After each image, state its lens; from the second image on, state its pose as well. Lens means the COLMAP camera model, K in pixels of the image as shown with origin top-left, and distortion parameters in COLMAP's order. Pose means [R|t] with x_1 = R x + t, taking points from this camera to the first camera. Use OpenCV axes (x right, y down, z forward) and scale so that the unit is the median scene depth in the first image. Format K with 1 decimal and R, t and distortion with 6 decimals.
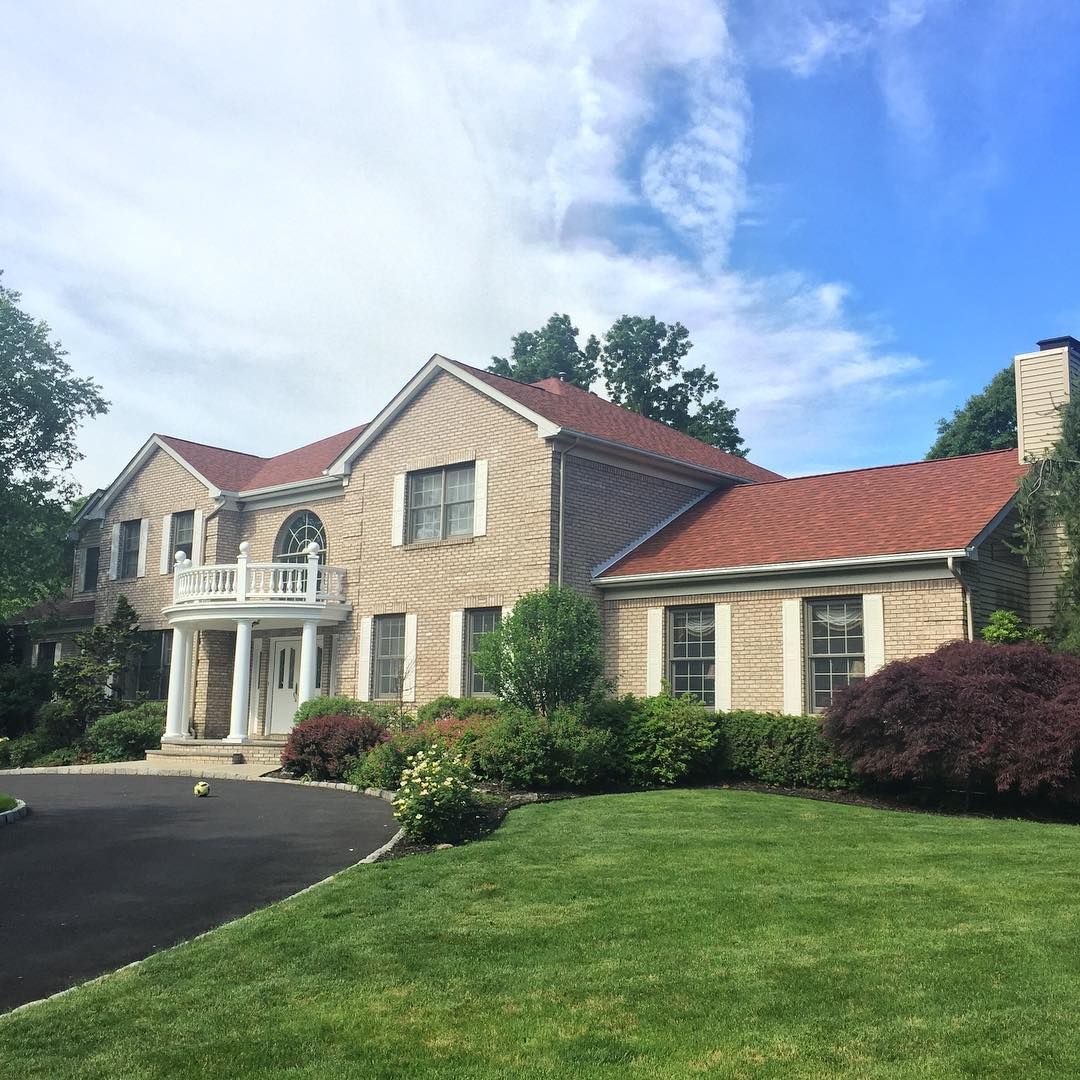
lens RADIAL K [[1259.4, 0, 540.0], [0, 1259.4, 540.0], [0, 0, 1]] dist [-0.002369, 0.001528]
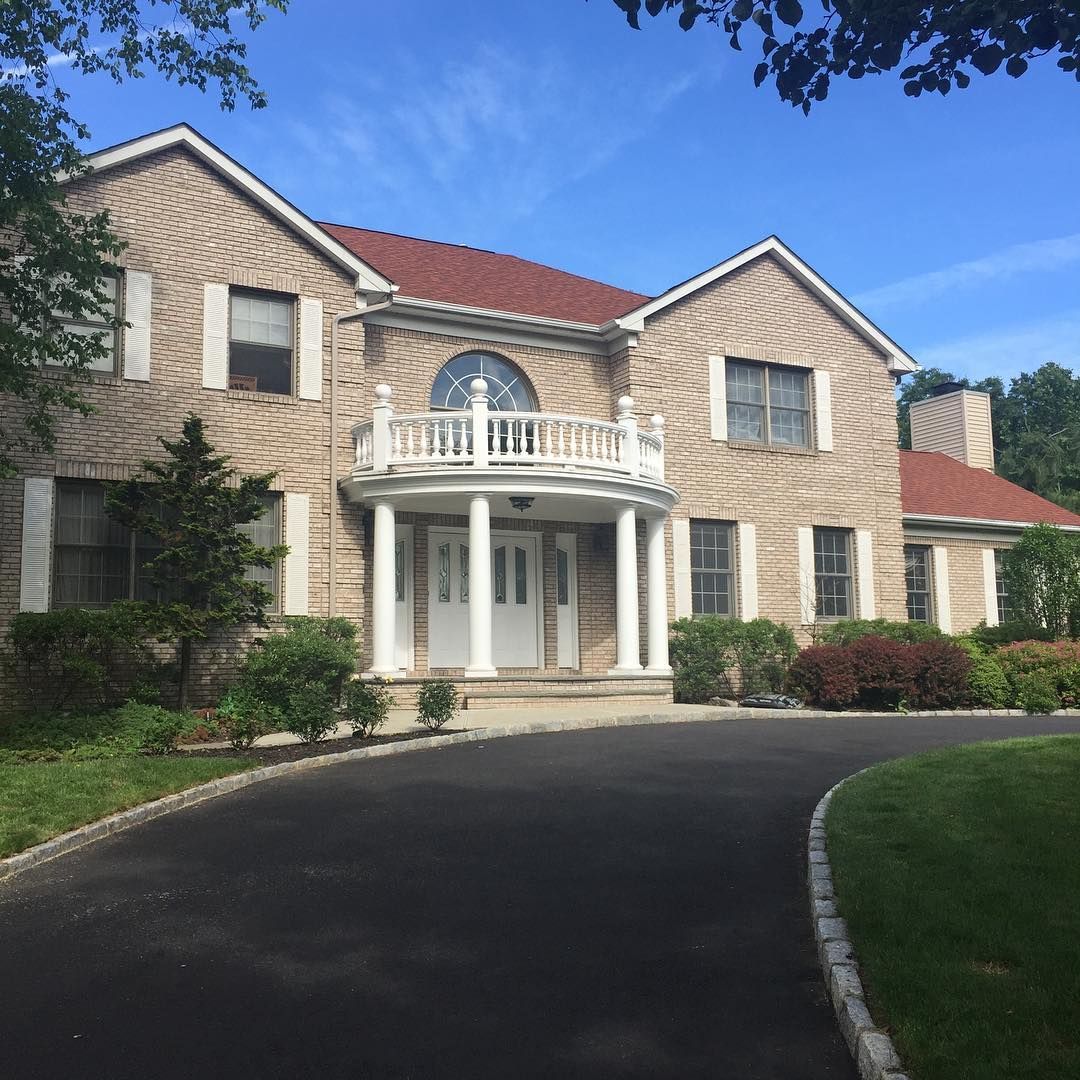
lens RADIAL K [[1185.0, 0, 540.0], [0, 1185.0, 540.0], [0, 0, 1]] dist [0.012392, 0.007718]
pose [[0.406401, 0.075913, 0.910536, -0.910702], [-0.142157, 0.989661, -0.019060, 0.106571], [-0.902568, -0.121693, 0.412991, 0.789021]]
